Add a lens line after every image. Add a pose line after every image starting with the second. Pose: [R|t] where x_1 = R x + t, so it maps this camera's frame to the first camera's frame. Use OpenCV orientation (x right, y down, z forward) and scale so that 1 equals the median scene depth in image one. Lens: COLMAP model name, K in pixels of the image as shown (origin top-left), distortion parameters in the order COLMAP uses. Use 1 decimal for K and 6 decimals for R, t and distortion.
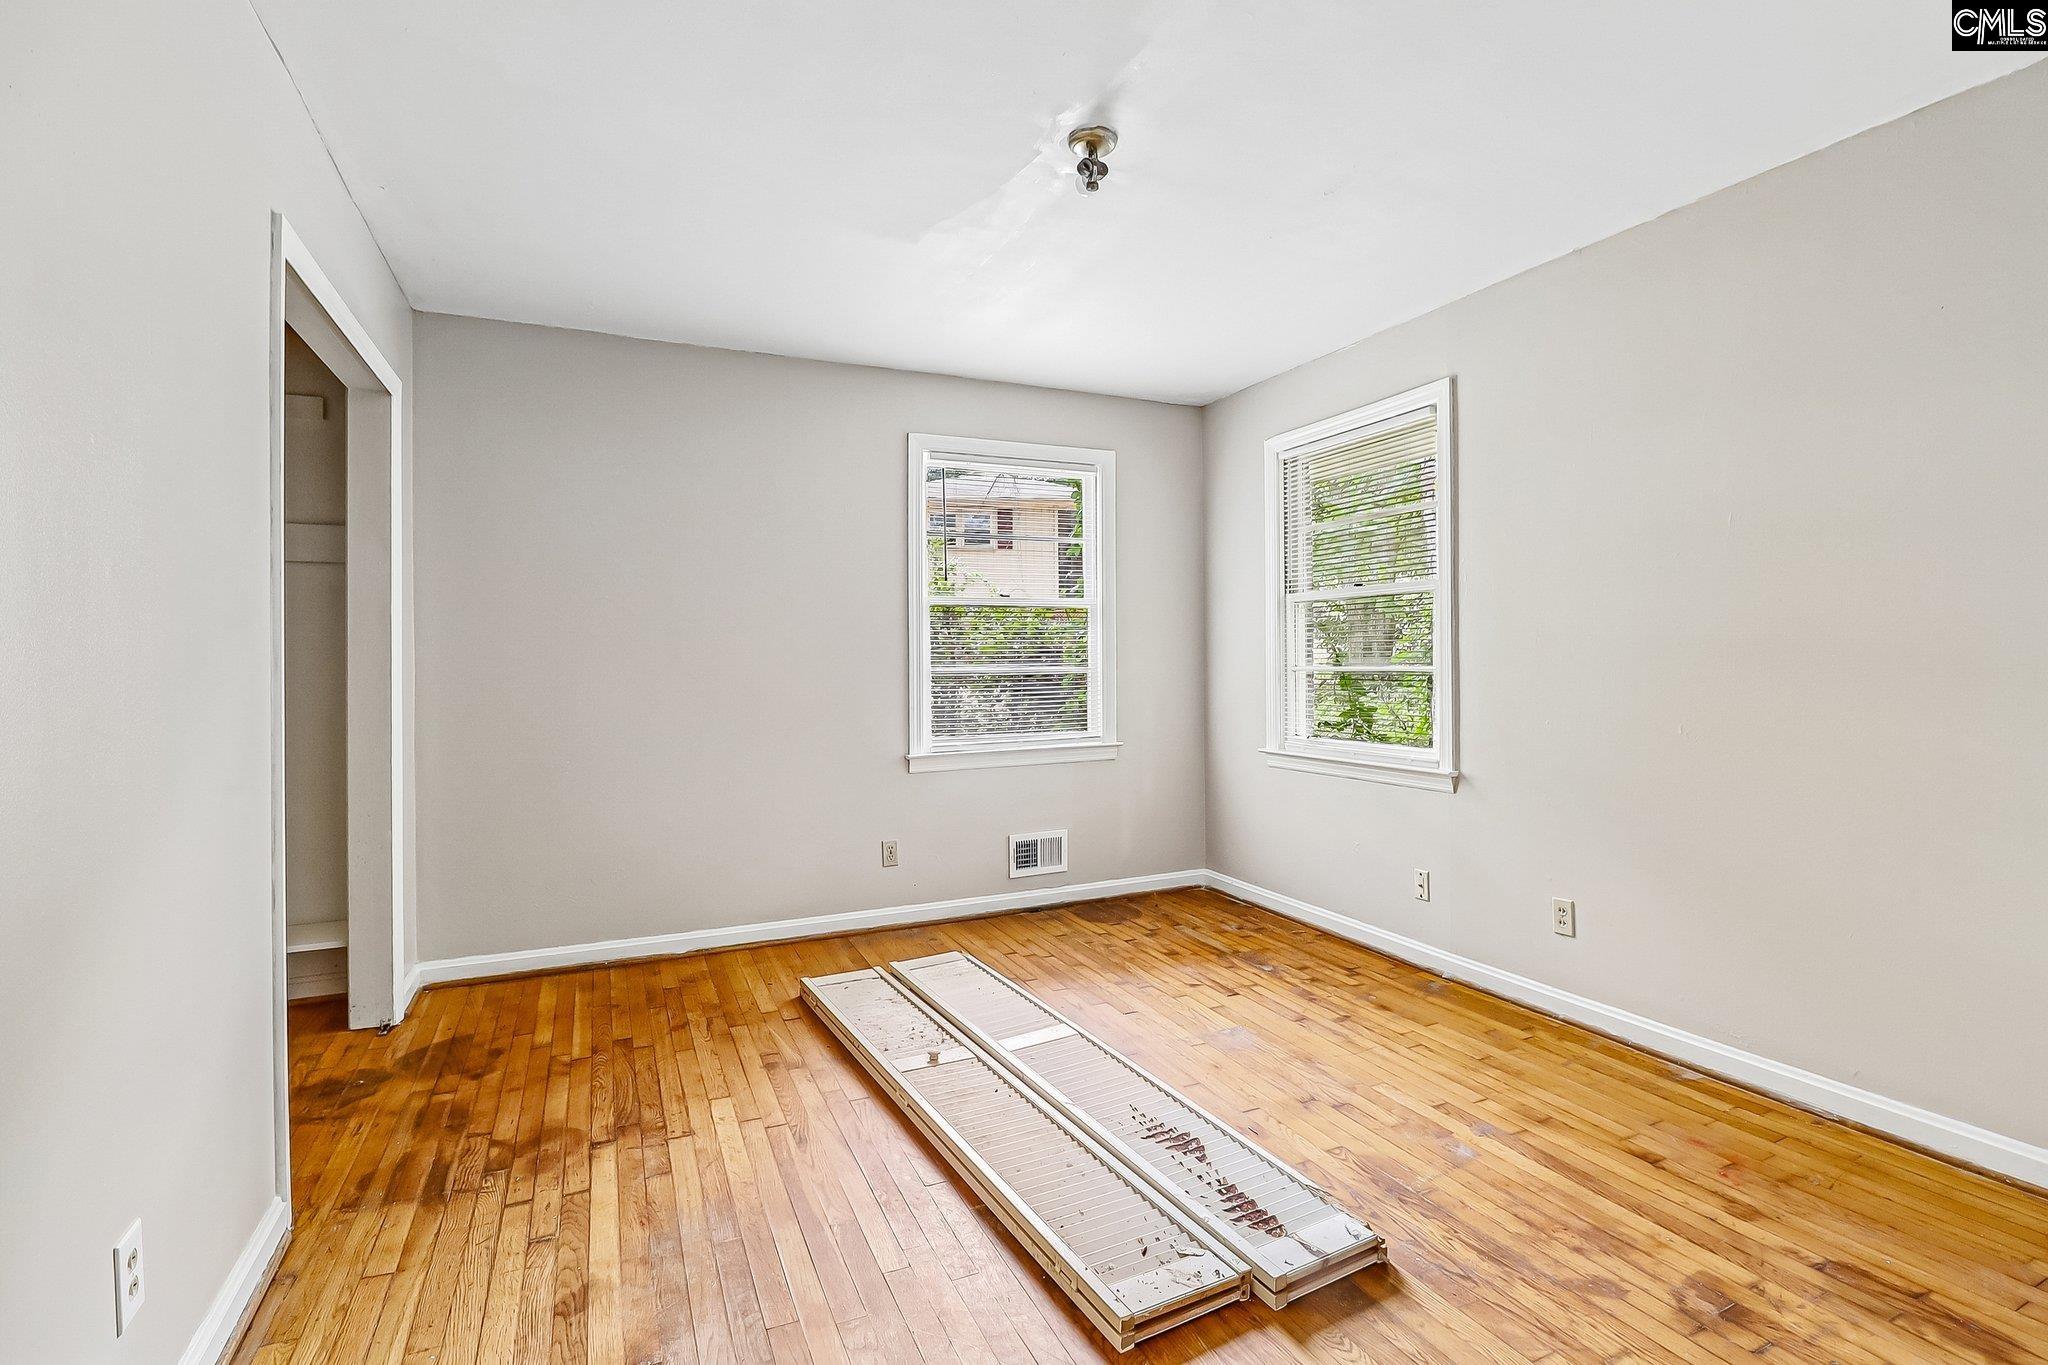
lens RADIAL K [[873.6, 0, 1019.1], [0, 873.6, 671.7], [0, 0, 1]] dist [-0.042151, -0.000185]
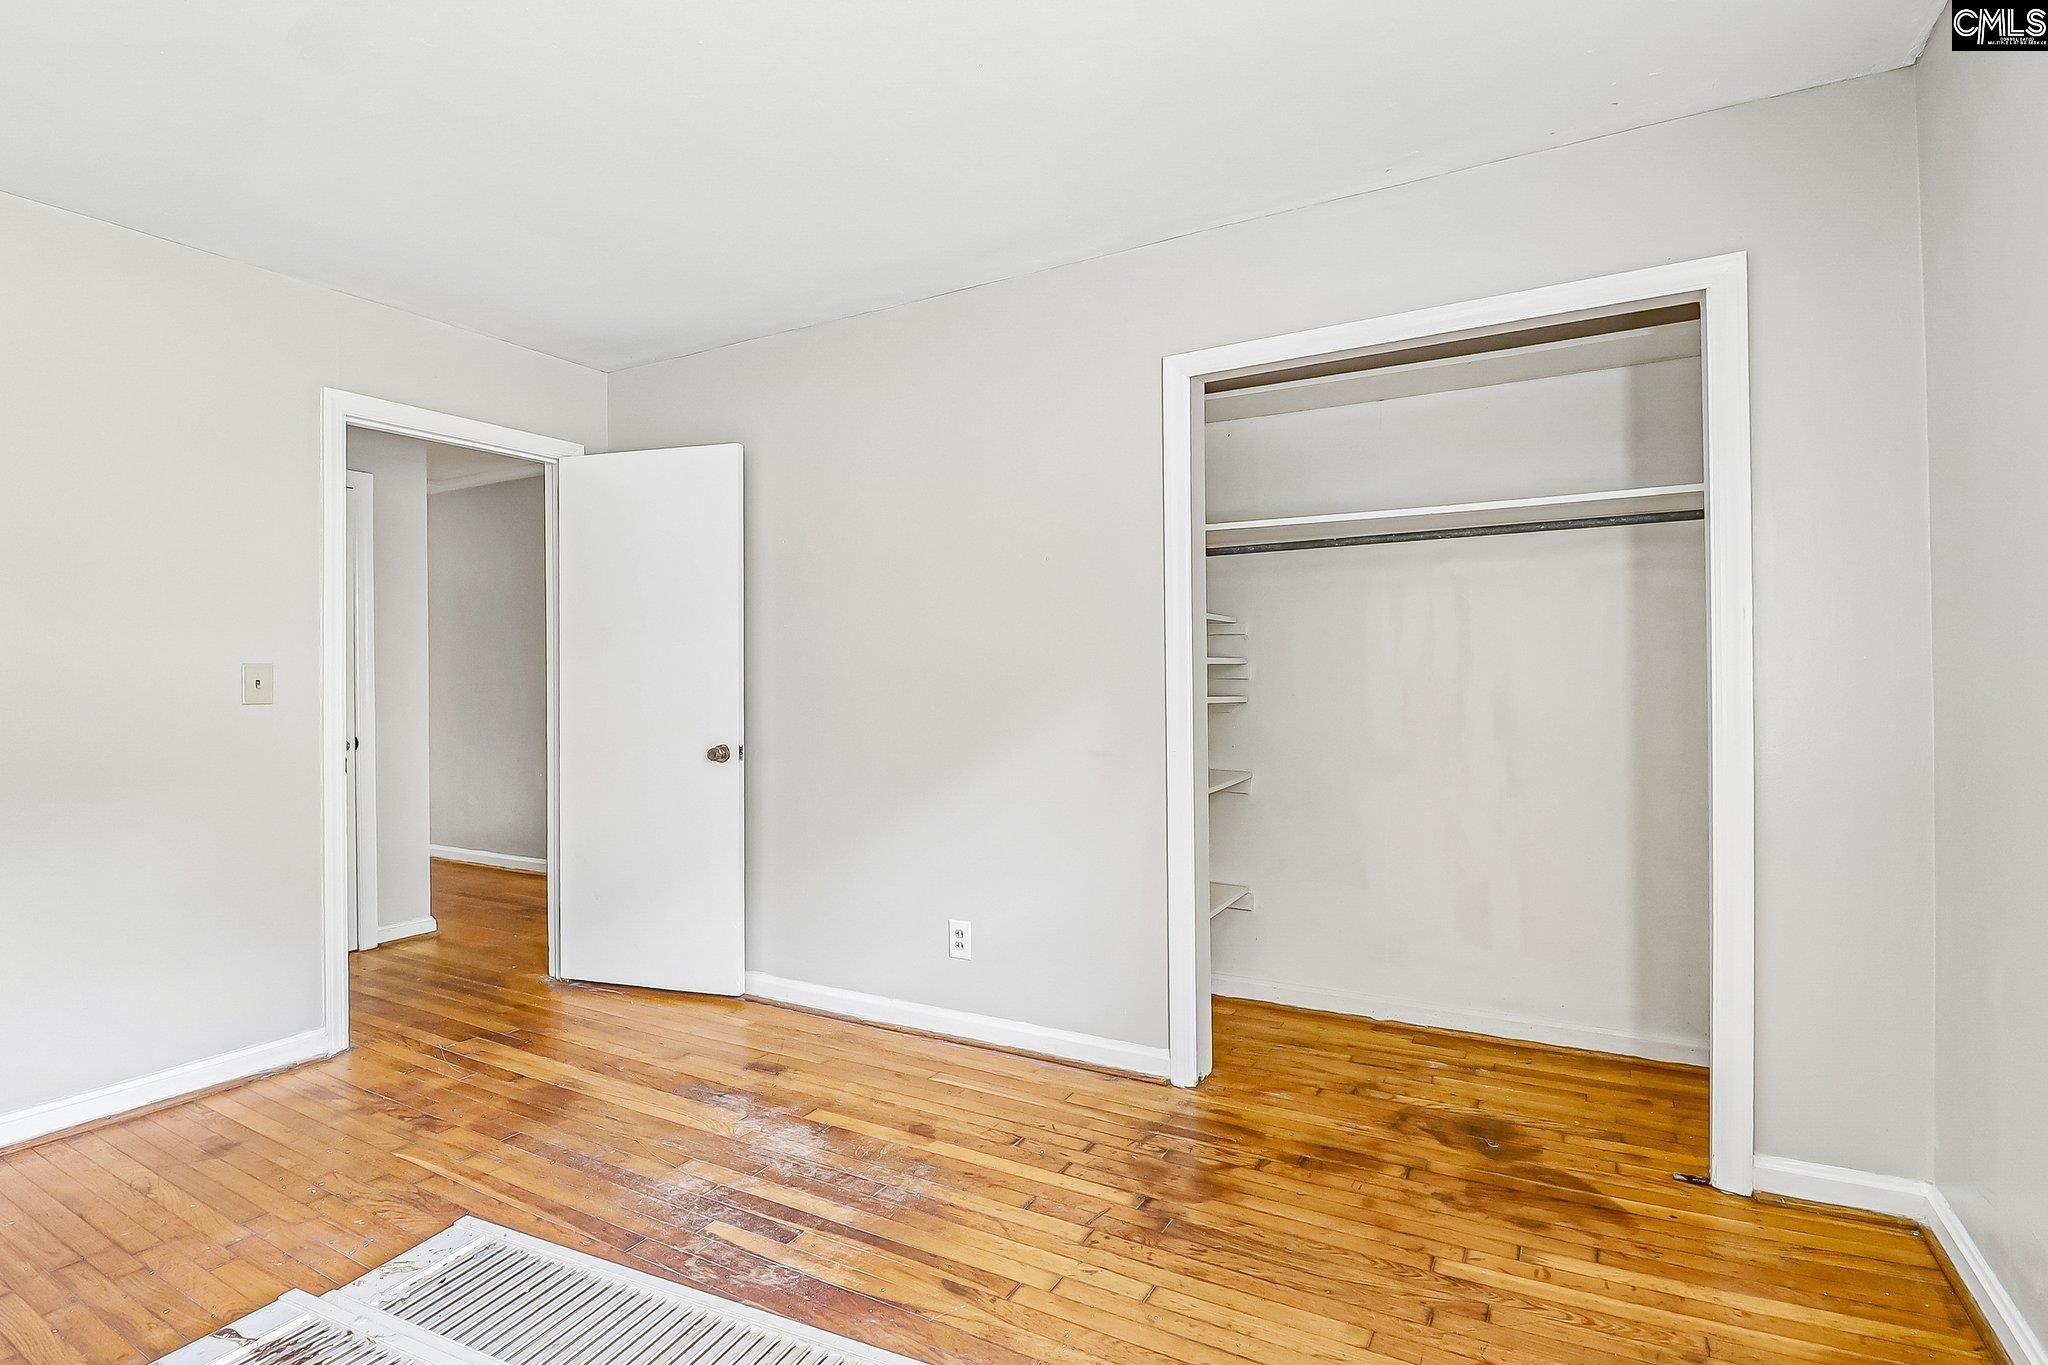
lens RADIAL K [[873.6, 0, 954.1], [0, 873.6, 680.0], [0, 0, 1]] dist [-0.042151, -0.000185]
pose [[-0.806534, 0.023953, -0.590703, 0.245568], [0.017959, 0.999710, 0.016018, -0.021930], [0.590916, 0.002311, -0.806730, 2.024549]]
